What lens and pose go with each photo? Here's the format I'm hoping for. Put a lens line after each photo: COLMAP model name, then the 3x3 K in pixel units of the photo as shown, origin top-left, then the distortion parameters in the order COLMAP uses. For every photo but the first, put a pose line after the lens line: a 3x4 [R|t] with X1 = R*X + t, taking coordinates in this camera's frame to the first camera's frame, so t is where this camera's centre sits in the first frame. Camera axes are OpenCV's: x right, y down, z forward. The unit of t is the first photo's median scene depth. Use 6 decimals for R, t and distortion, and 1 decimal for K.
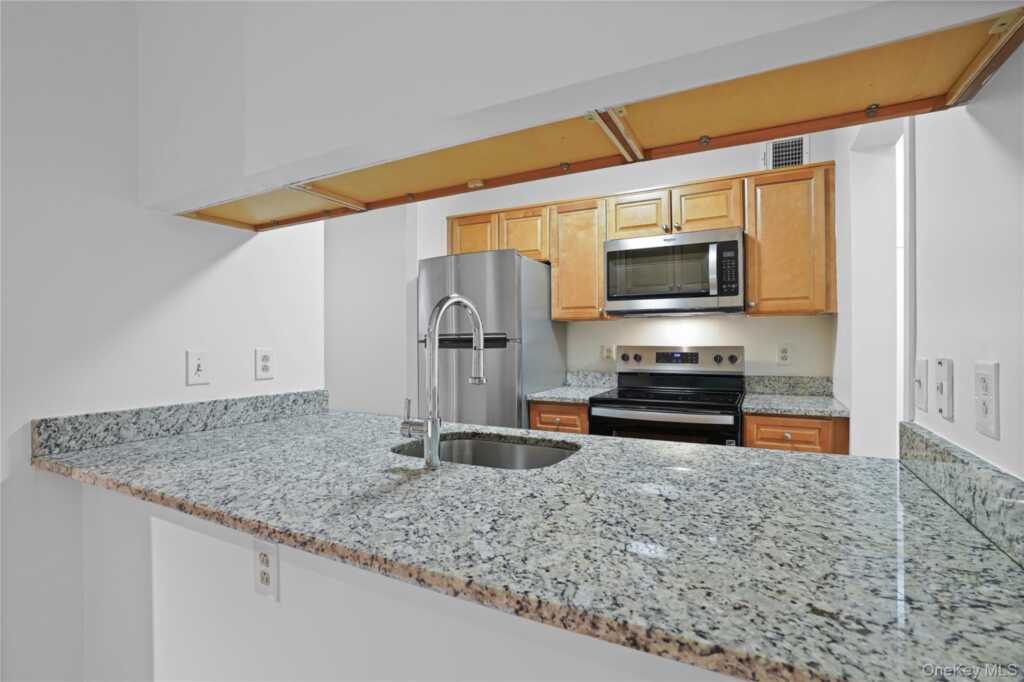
lens RADIAL K [[480.2, 0, 512.0], [0, 480.2, 341.0], [0, 0, 1]] dist [-0.022728, 0.000917]
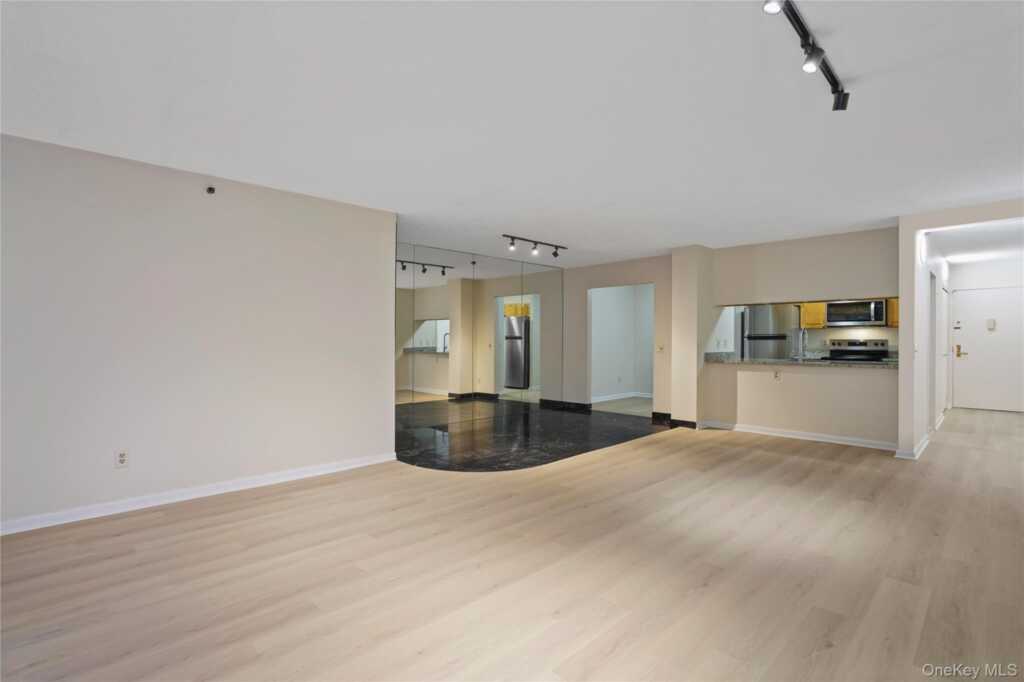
lens RADIAL K [[519.2, 0, 512.7], [0, 519.2, 346.0], [0, 0, 1]] dist [-0.001641, 0.010771]
pose [[0.965209, 0.006124, -0.261408, -0.784610], [-0.003458, 0.999937, 0.010655, 0.025743], [0.261457, -0.009381, 0.965170, -2.397467]]
